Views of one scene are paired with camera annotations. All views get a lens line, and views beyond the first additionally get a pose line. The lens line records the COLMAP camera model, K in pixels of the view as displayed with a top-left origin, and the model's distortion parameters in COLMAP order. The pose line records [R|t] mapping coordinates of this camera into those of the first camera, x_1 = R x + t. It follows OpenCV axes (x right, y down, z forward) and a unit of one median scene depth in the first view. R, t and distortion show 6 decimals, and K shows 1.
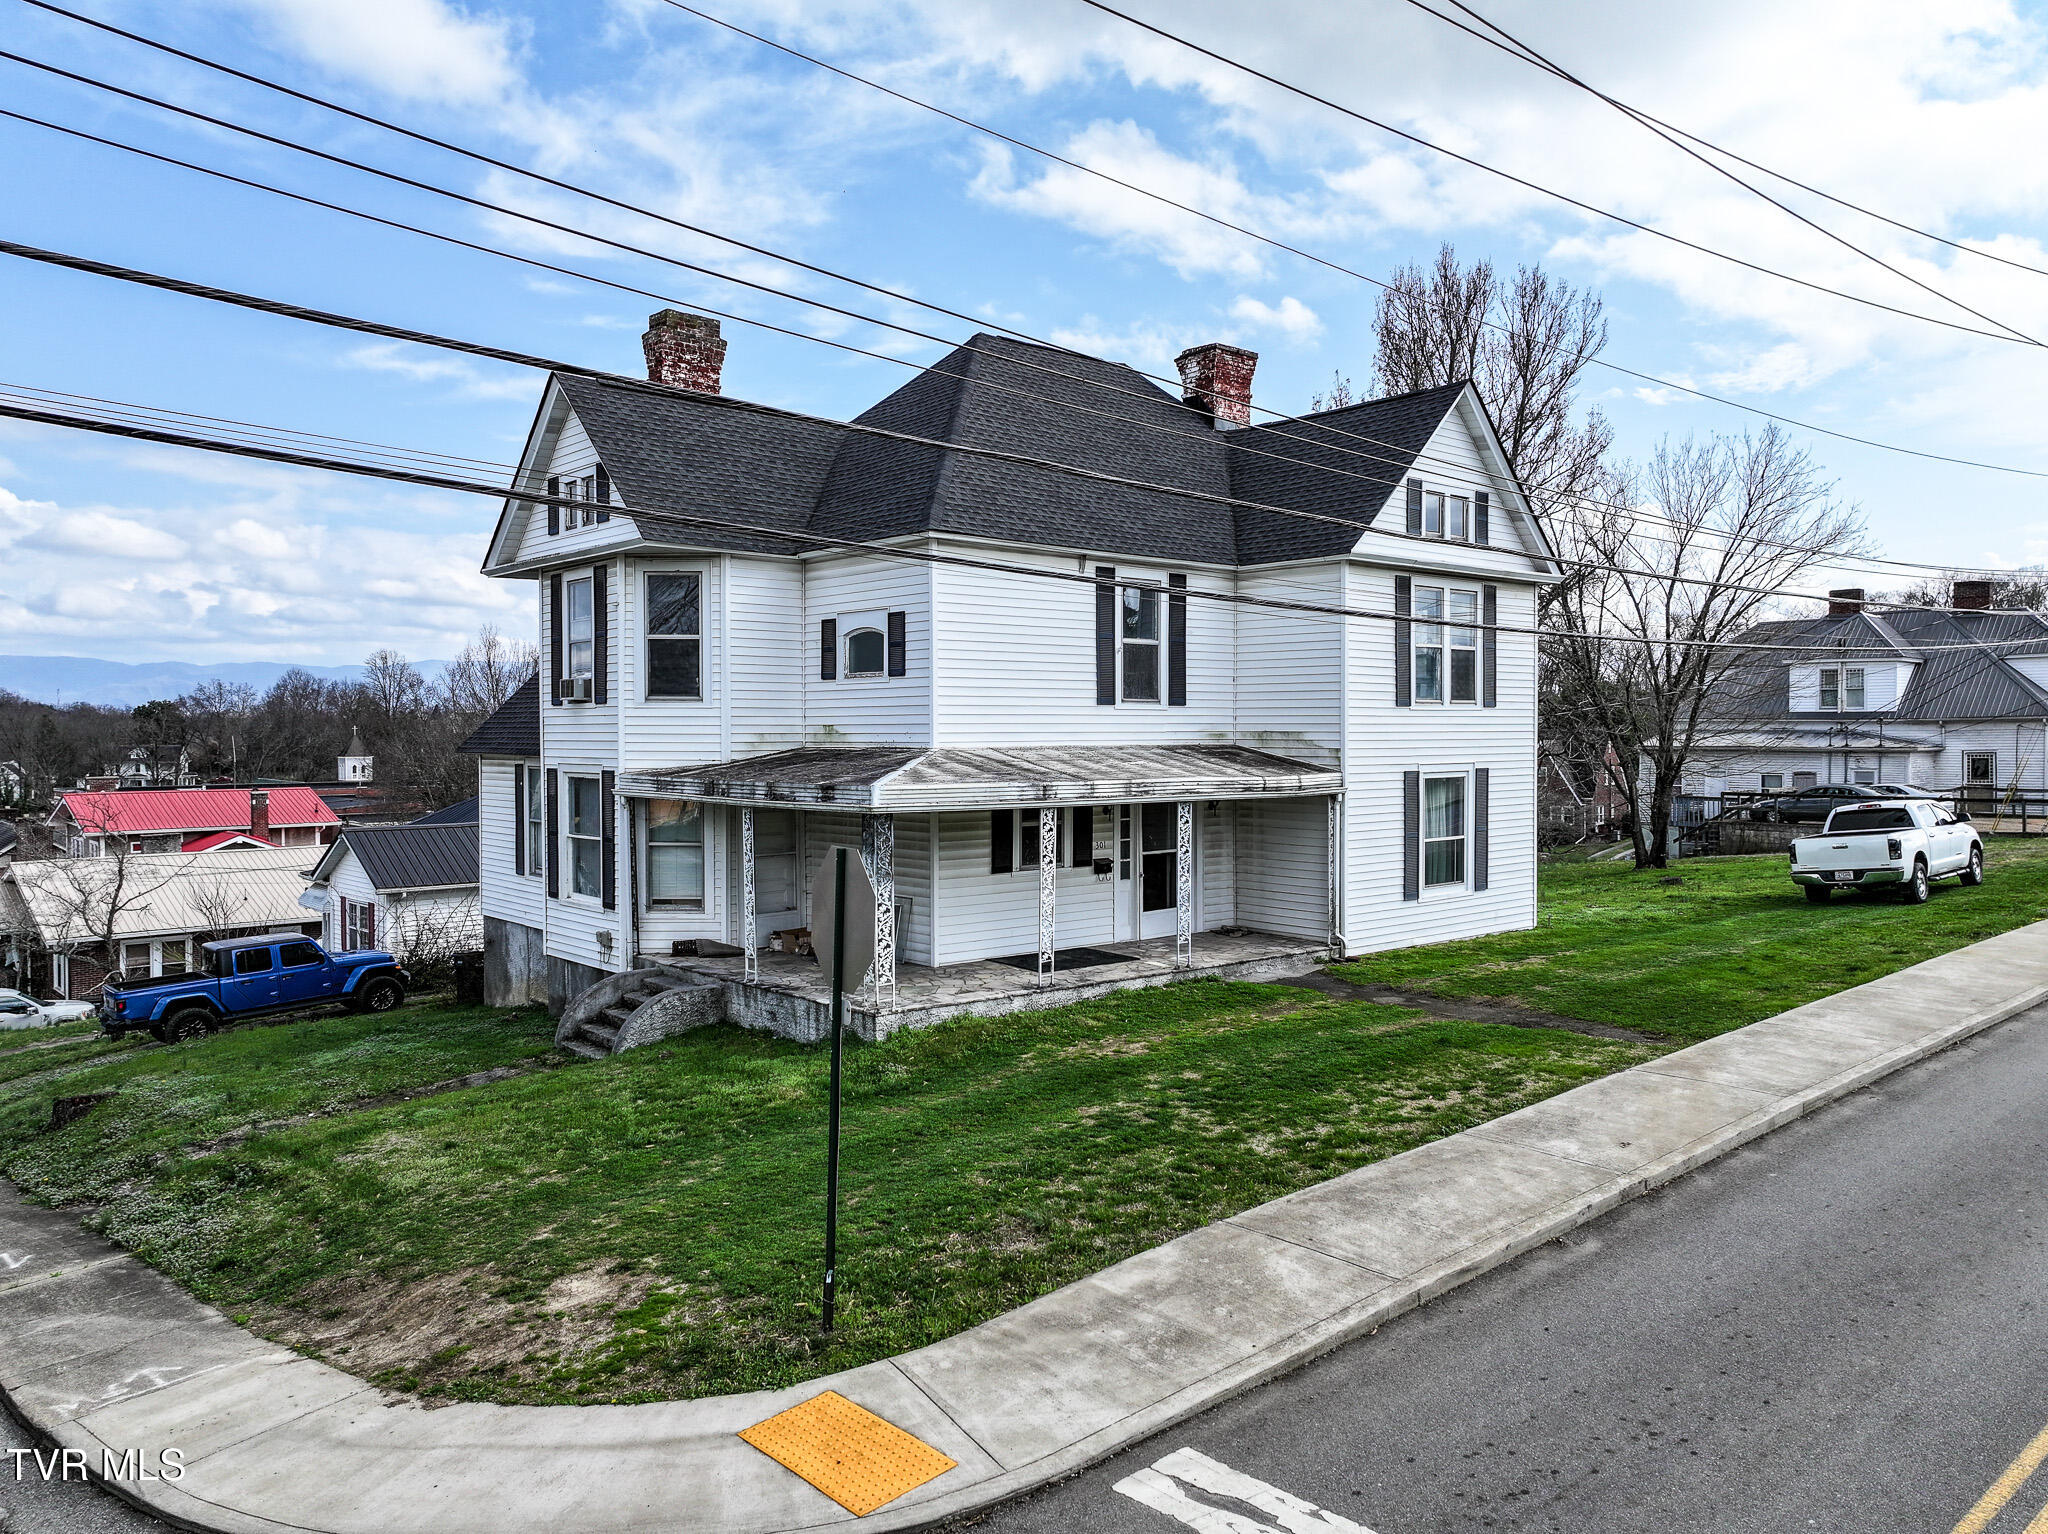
lens RADIAL K [[1448.0, 0, 1035.1], [0, 1448.0, 757.4], [0, 0, 1]] dist [0.002804, 0.008684]
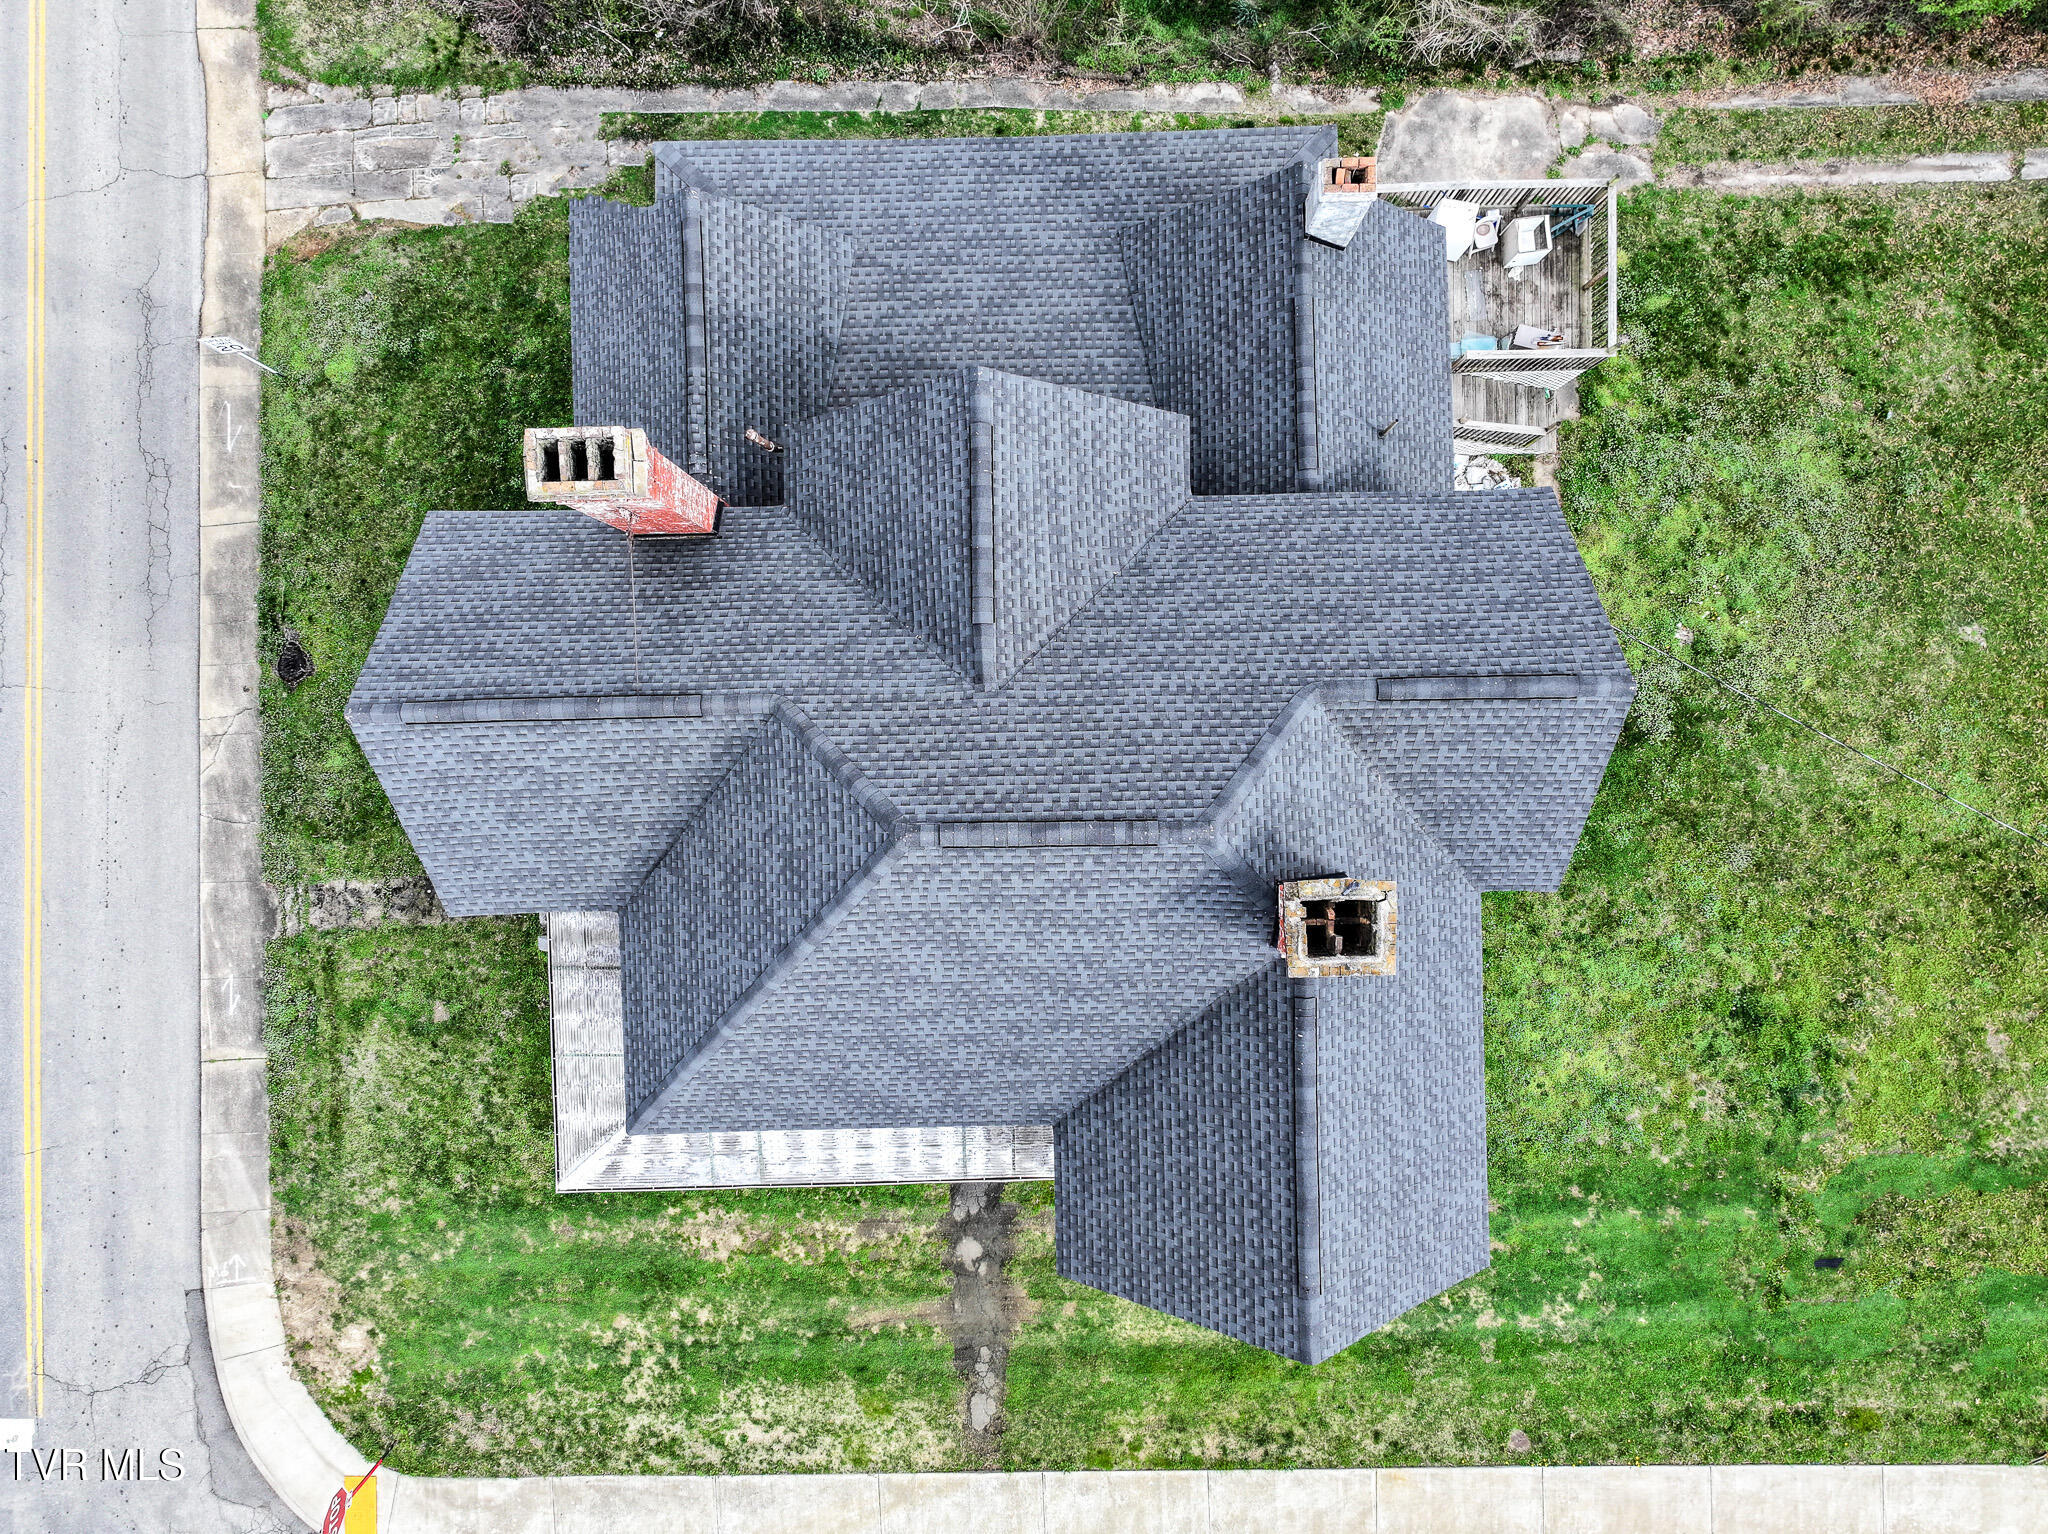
lens RADIAL K [[1448.0, 0, 1030.3], [0, 1448.0, 768.9], [0, 0, 1]] dist [0.002804, 0.008684]
pose [[0.769748, 0.638228, 0.012393, -0.025862], [-0.007780, -0.010032, 0.999919, -1.124882], [0.638301, -0.769782, -0.002757, 1.265156]]
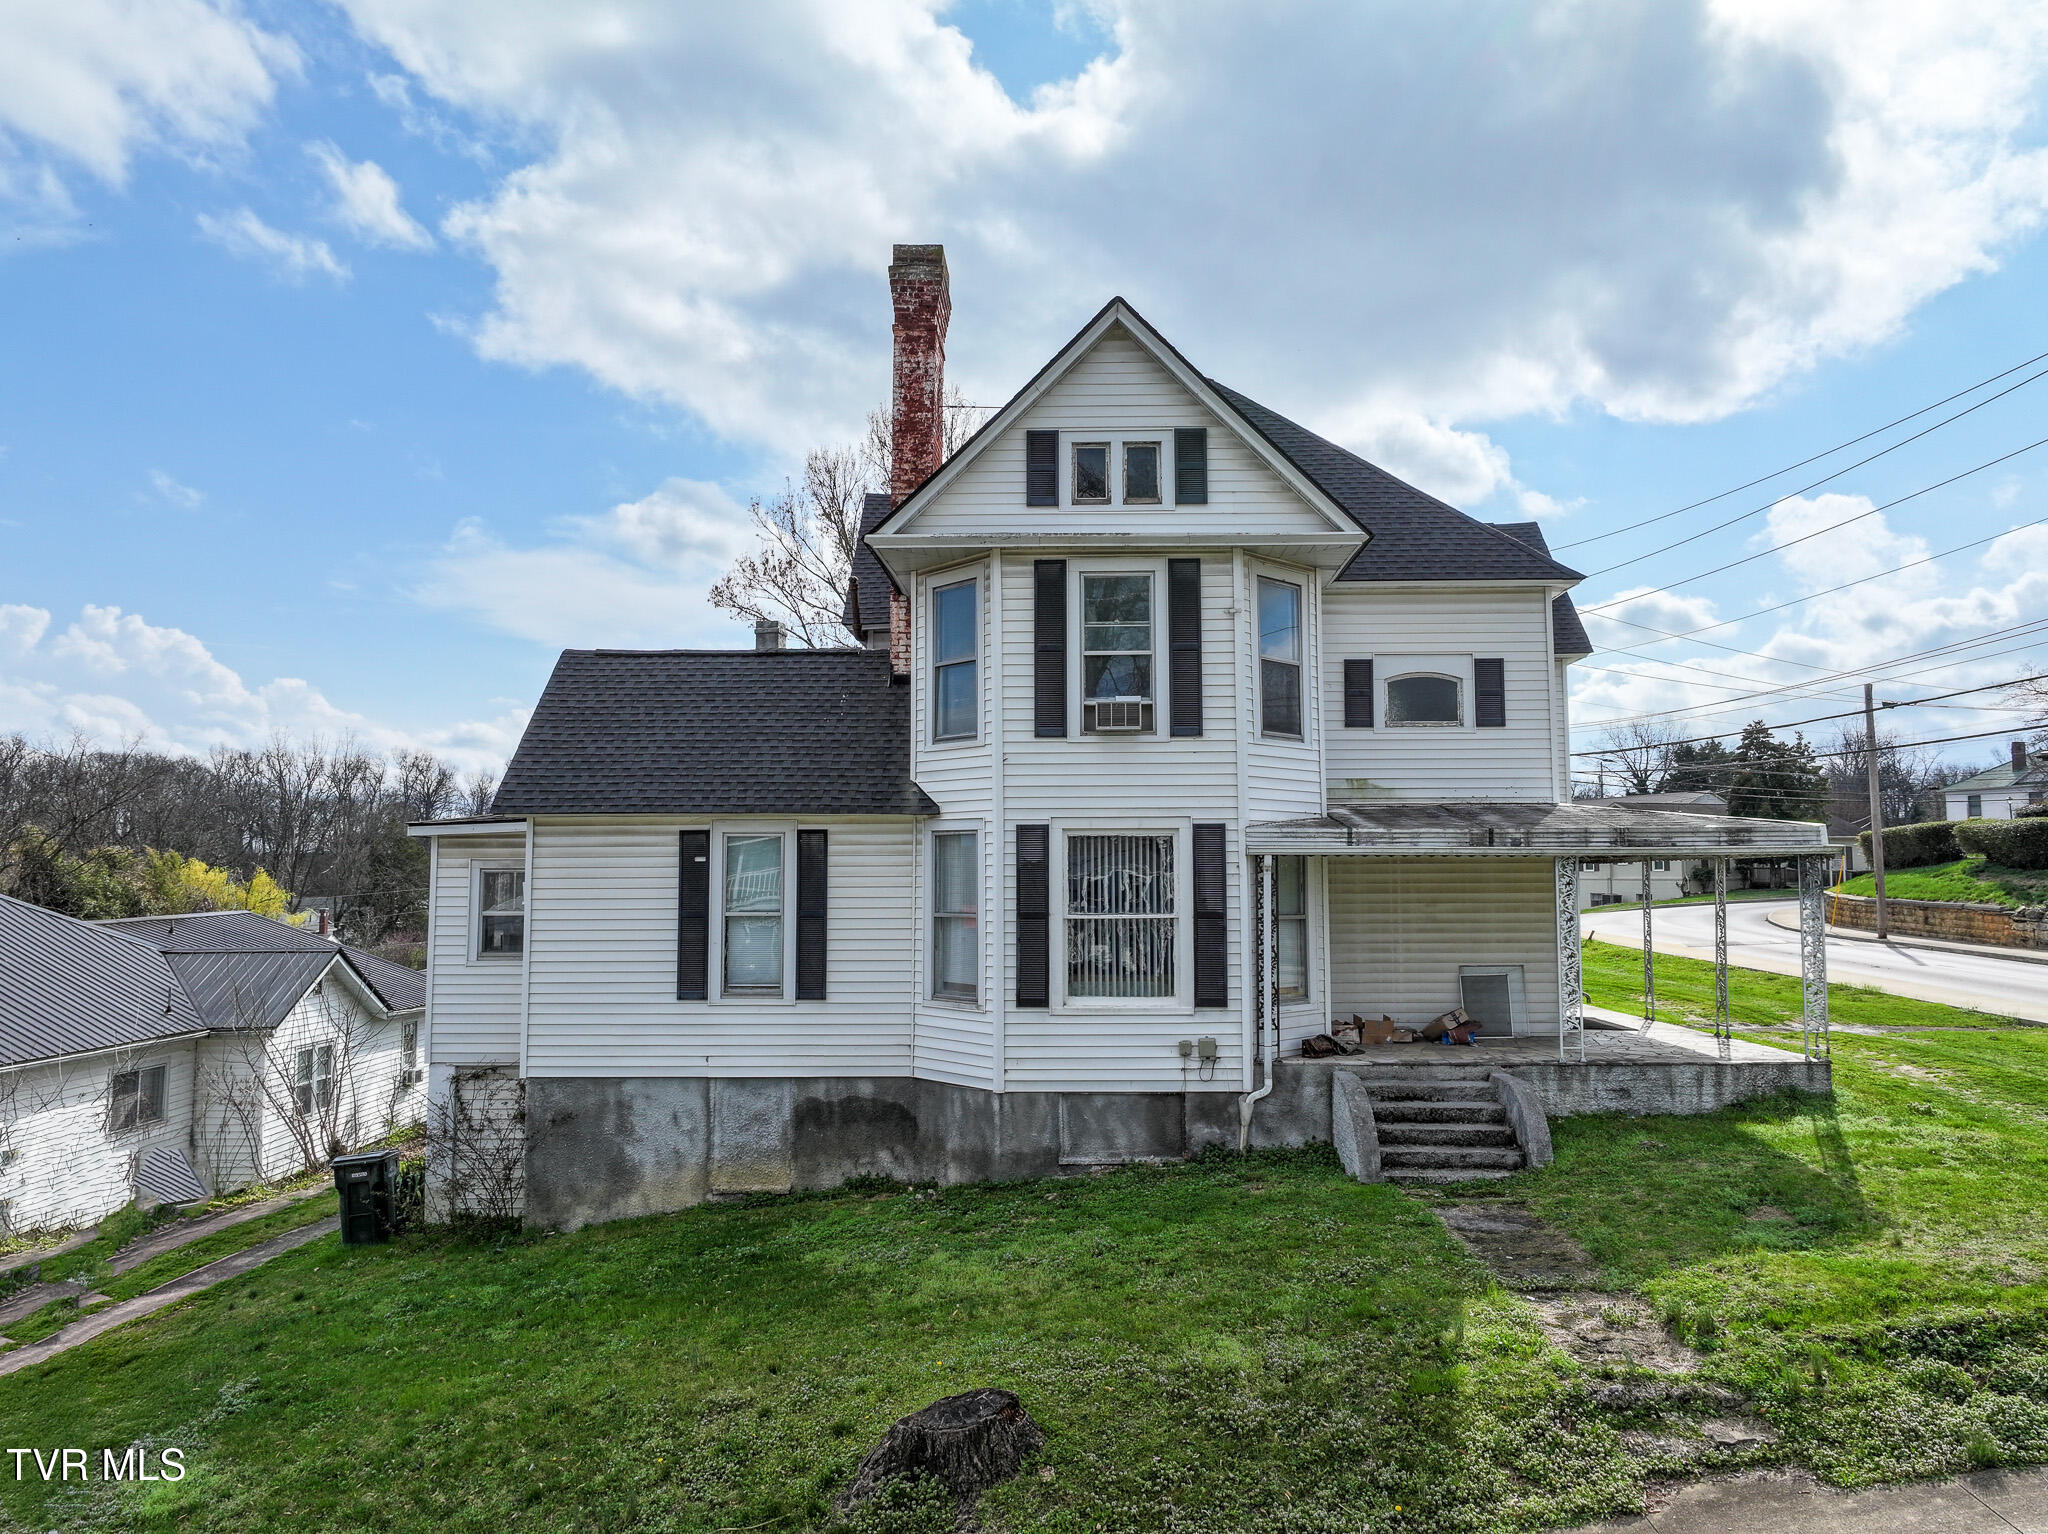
lens RADIAL K [[1448.0, 0, 1028.7], [0, 1448.0, 752.1], [0, 0, 1]] dist [0.002804, 0.008684]
pose [[0.686630, 0.064256, 0.724162, -0.930047], [0.013144, 0.994826, -0.100735, 0.048018], [-0.726889, 0.078686, 0.682233, 0.552994]]
